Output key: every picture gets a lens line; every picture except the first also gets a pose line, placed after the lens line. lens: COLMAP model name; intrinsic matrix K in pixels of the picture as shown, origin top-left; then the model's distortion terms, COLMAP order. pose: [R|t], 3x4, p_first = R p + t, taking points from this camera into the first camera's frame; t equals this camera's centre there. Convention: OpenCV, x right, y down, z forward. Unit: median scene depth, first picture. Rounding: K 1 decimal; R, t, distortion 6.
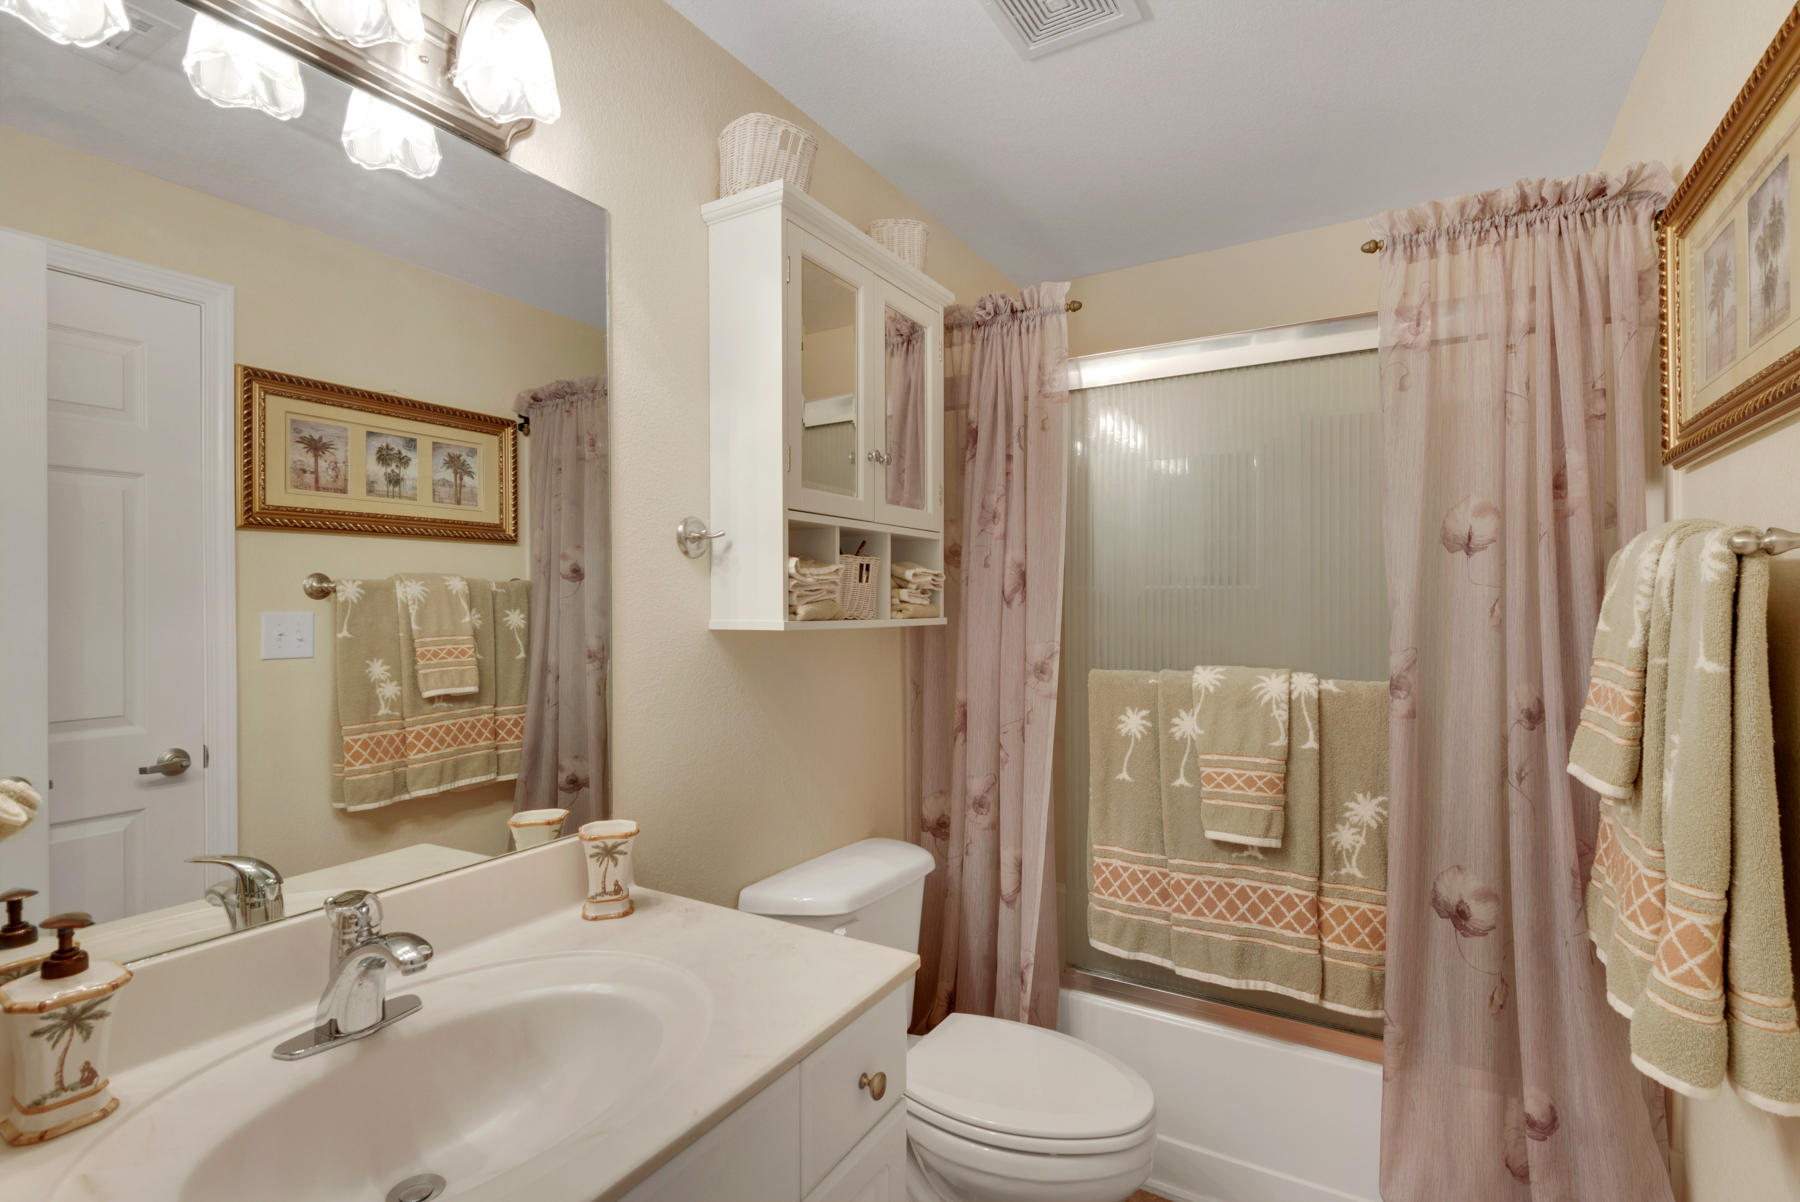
lens RADIAL K [[856.6, 0, 900.0], [0, 856.6, 601.0], [0, 0, 1]] dist [0.001907, 0.000156]
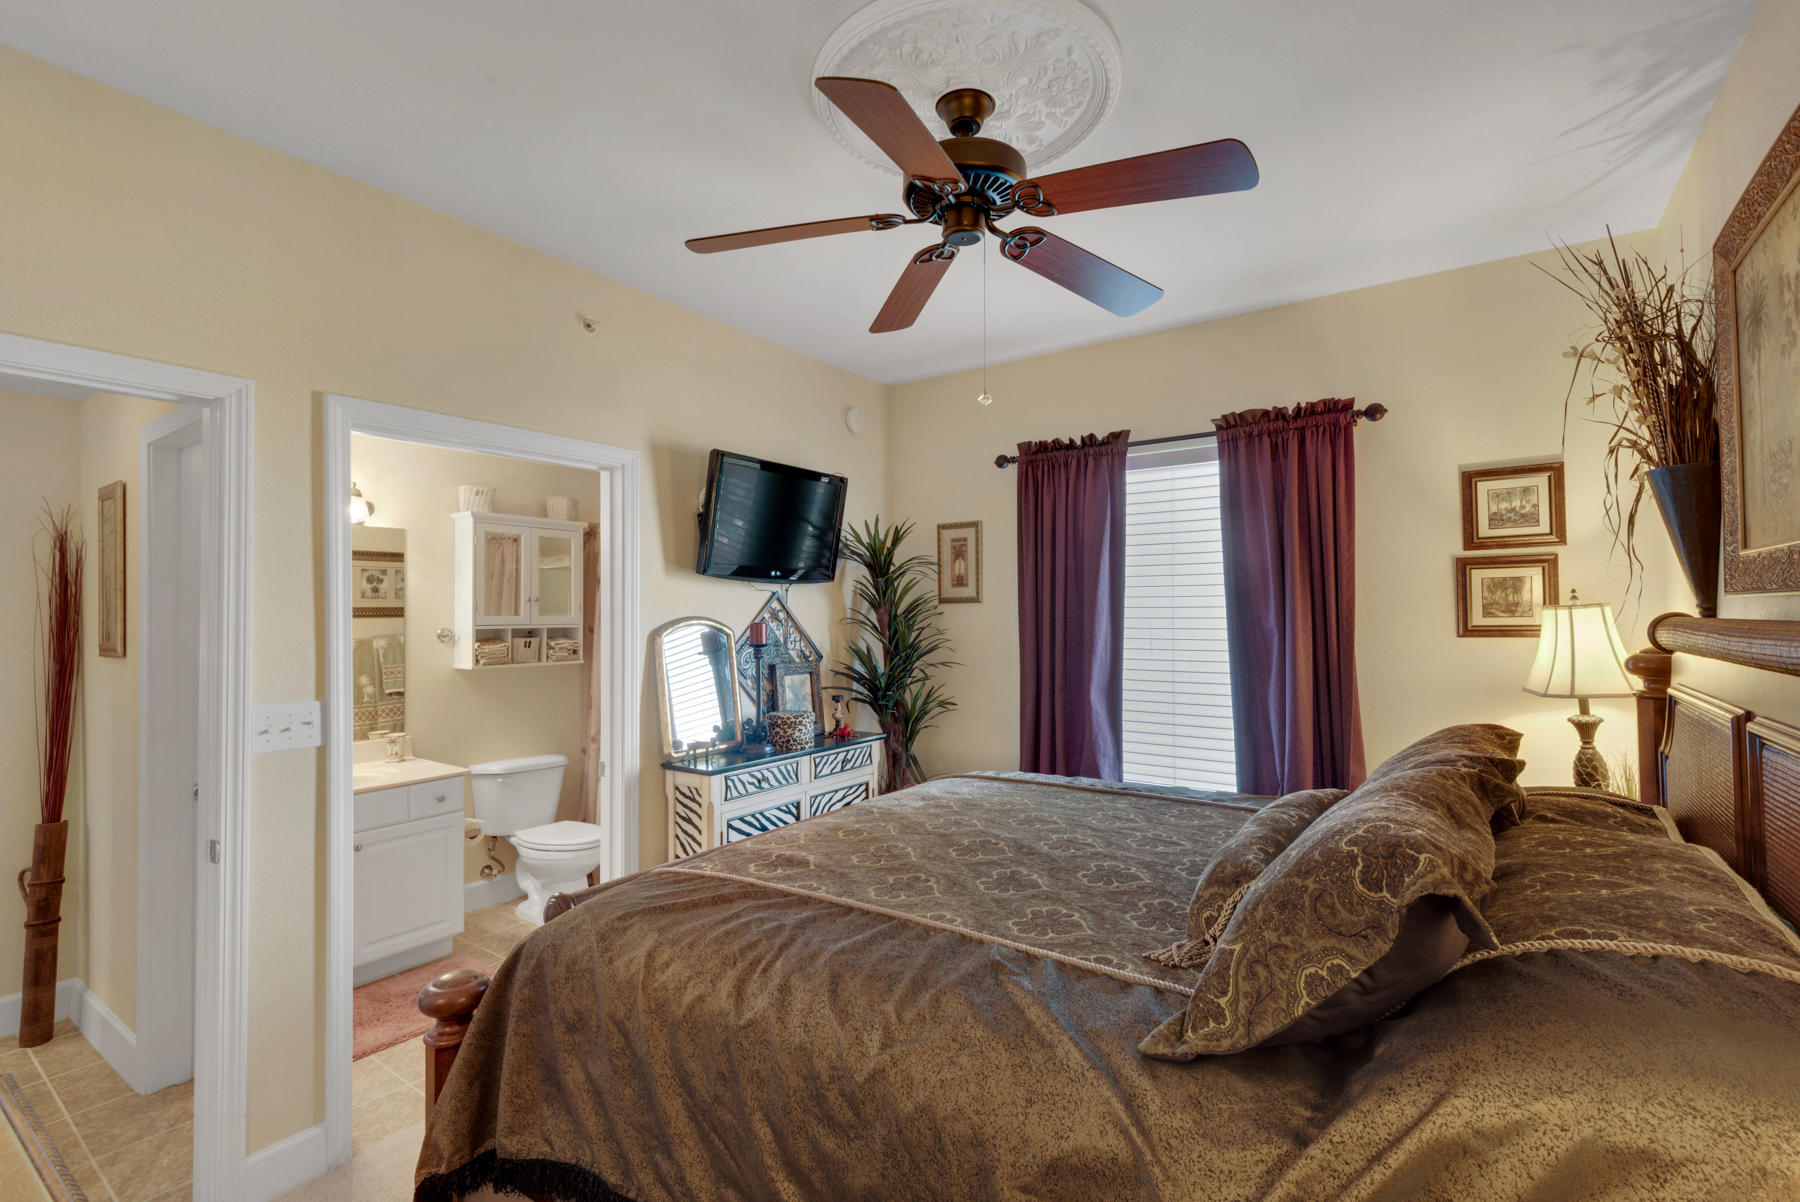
lens RADIAL K [[811.1, 0, 909.4], [0, 811.1, 610.0], [0, 0, 1]] dist [0.030251, -0.014544]
pose [[0.997586, 0.001825, -0.069418, 1.169193], [-0.001828, 0.999998, 0.000015, -0.128300], [0.069418, 0.000112, 0.997588, -1.250225]]
